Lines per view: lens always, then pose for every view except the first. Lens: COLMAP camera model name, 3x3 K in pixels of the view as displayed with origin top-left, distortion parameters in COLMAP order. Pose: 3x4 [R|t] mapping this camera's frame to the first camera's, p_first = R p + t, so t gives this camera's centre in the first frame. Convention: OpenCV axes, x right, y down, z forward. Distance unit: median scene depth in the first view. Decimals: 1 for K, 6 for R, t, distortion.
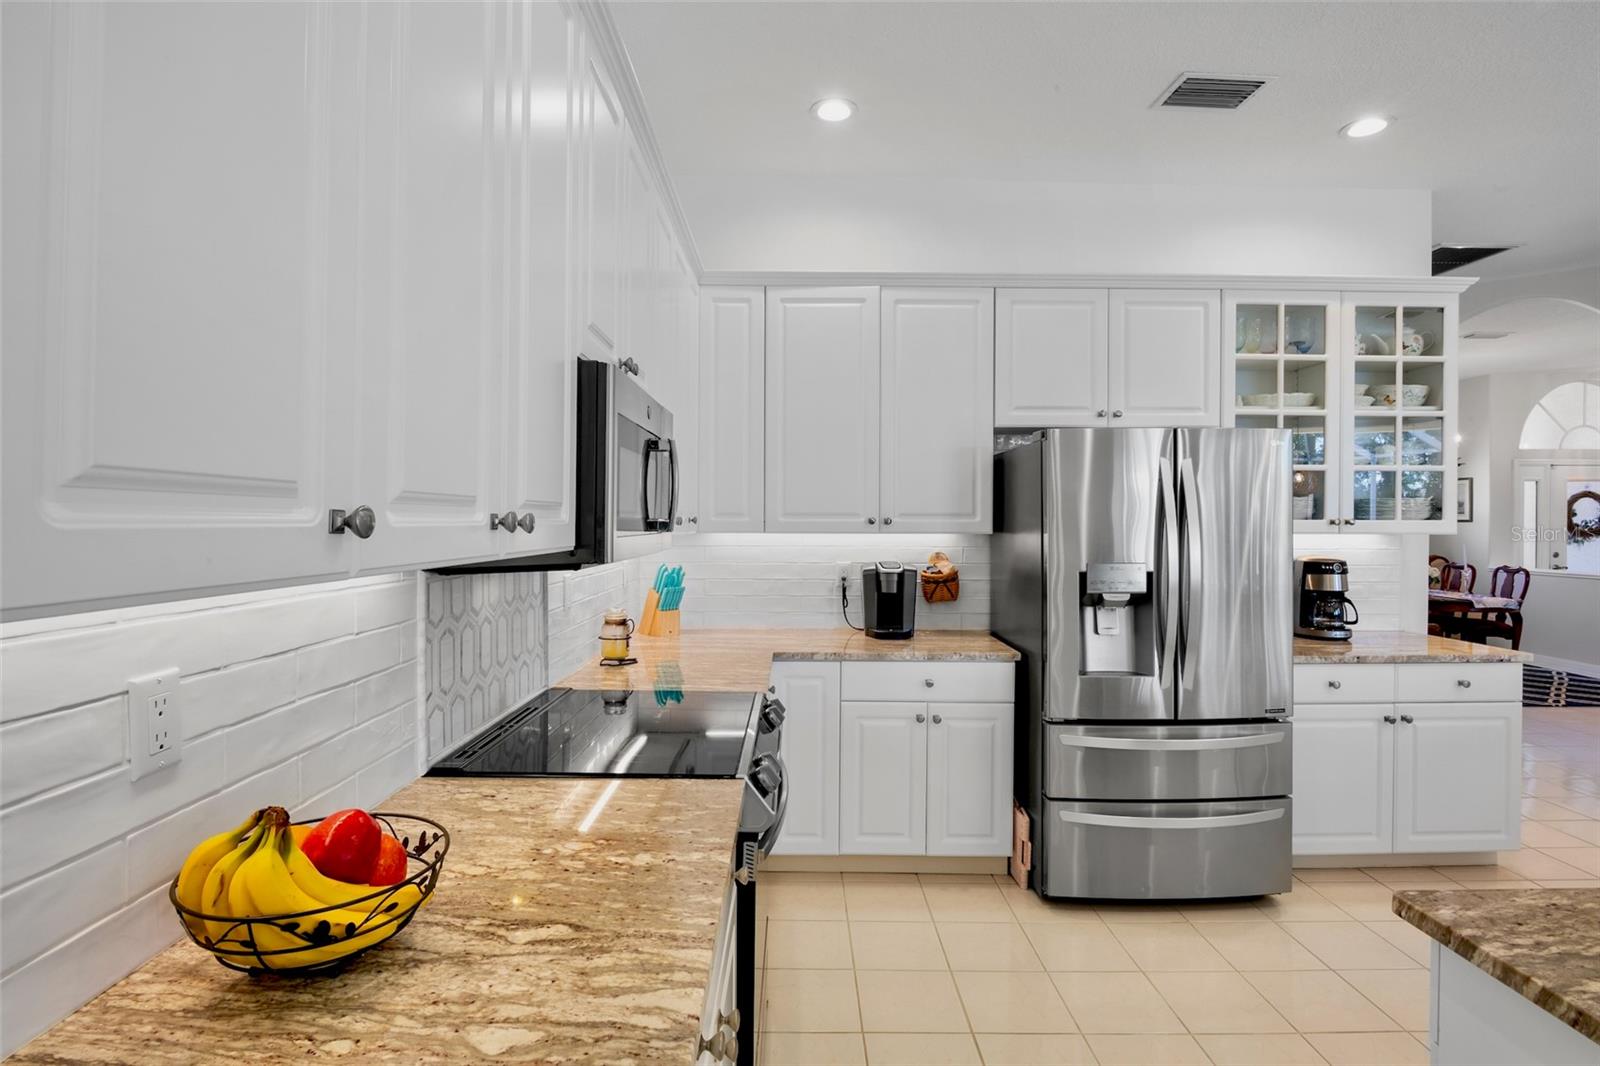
lens RADIAL K [[783.7, 0, 796.2], [0, 783.7, 508.9], [0, 0, 1]] dist [-0.008589, -0.000337]
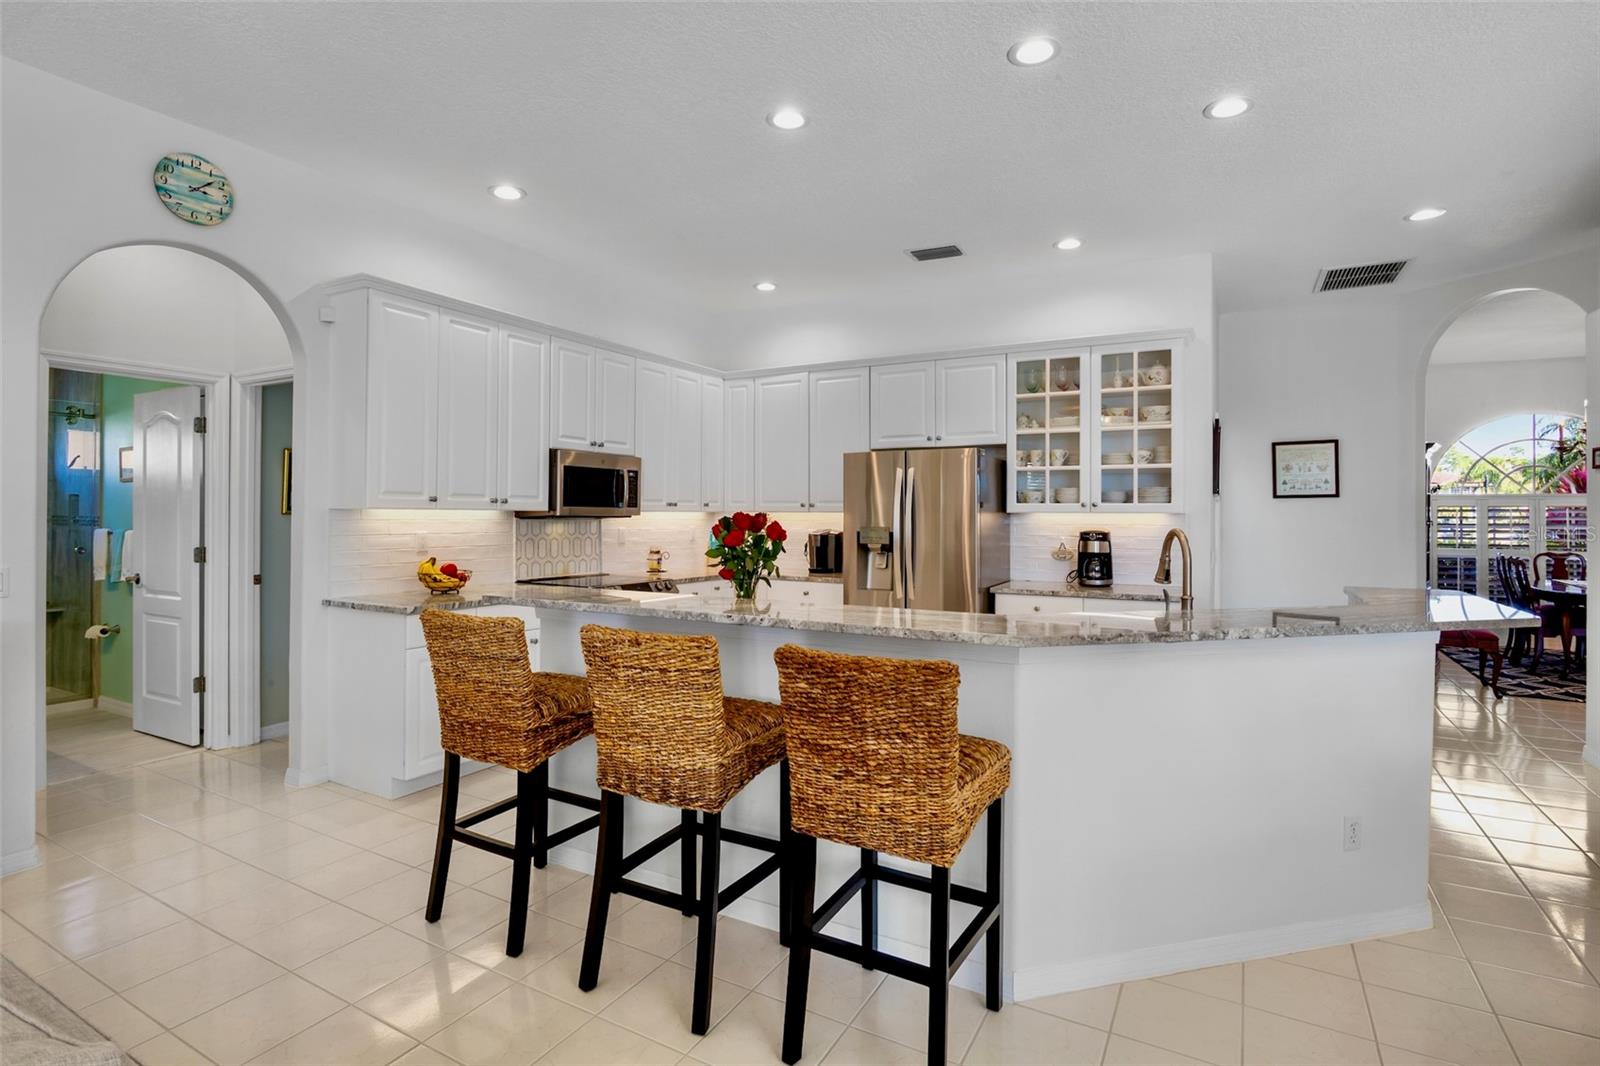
lens RADIAL K [[800.2, 0, 805.8], [0, 800.2, 509.8], [0, 0, 1]] dist [-0.007013, -0.000367]
pose [[0.871108, -0.001994, -0.491087, 0.997567], [0.004935, 0.999977, 0.004693, 0.017439], [0.491067, -0.006512, 0.871098, -0.580440]]
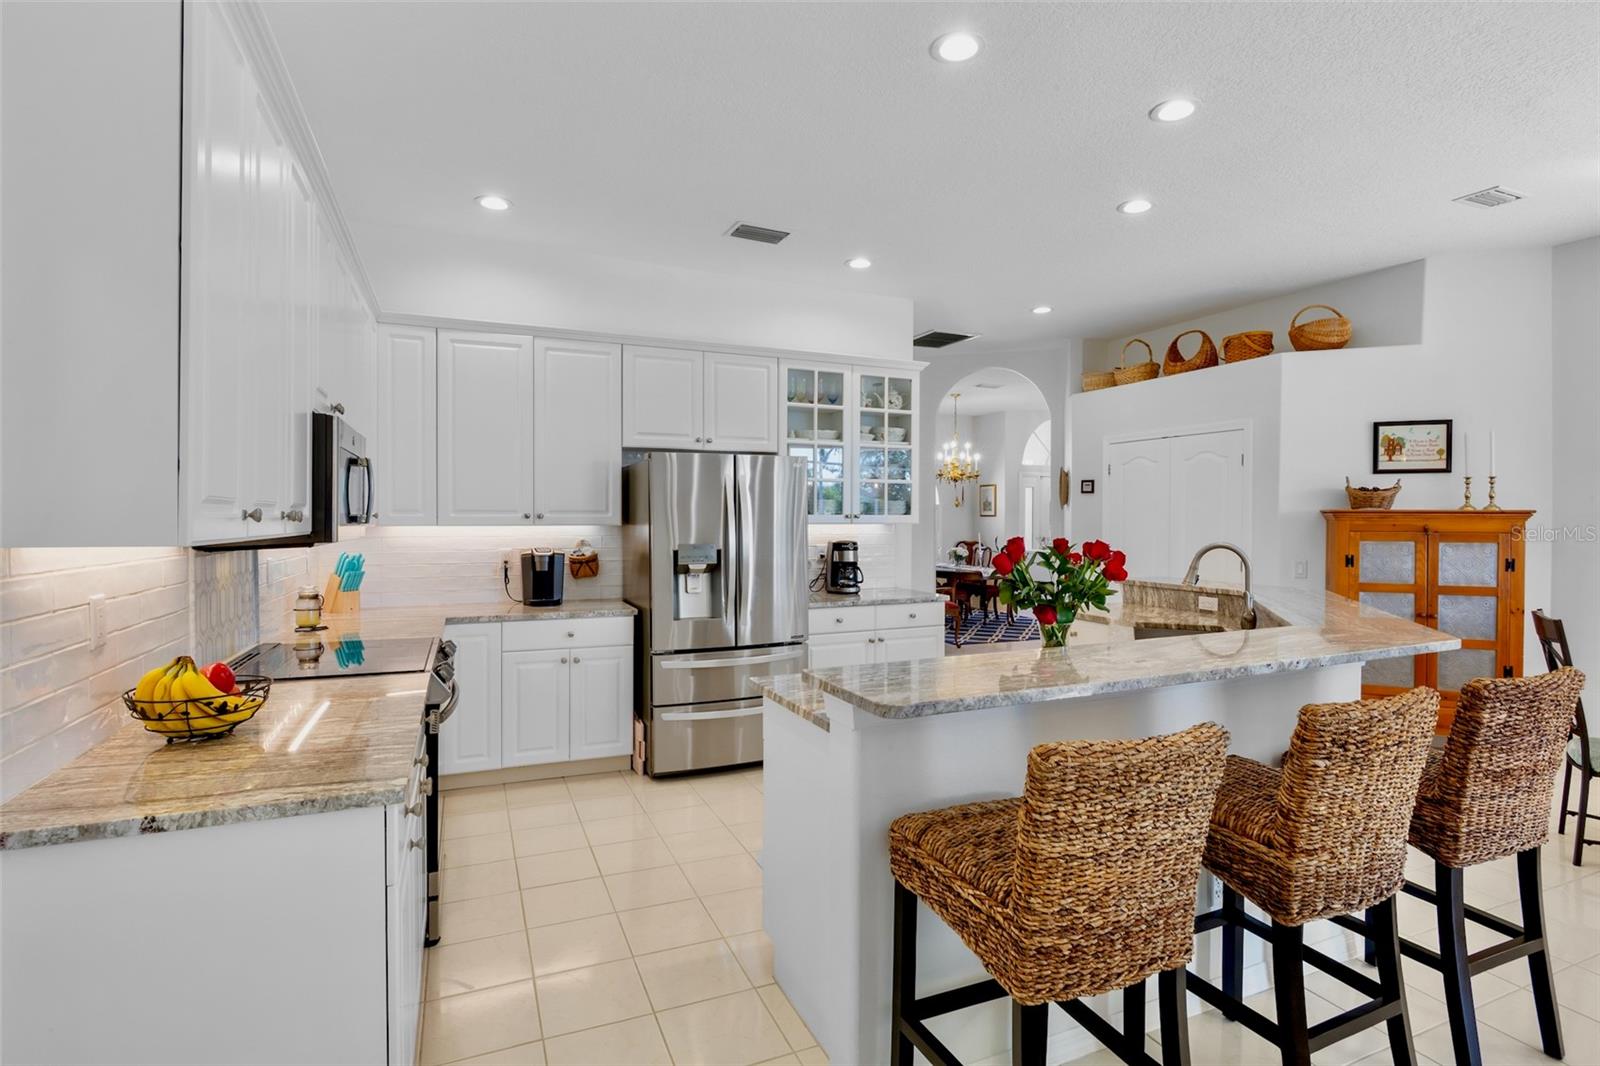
lens RADIAL K [[781.0, 0, 798.3], [0, 781.0, 524.2], [0, 0, 1]] dist [-0.001513, 0.000216]
pose [[0.919911, -0.005883, 0.392082, 0.001532], [-0.003766, 0.999709, 0.023835, -0.003936], [-0.392108, -0.023403, 0.919621, -0.379855]]
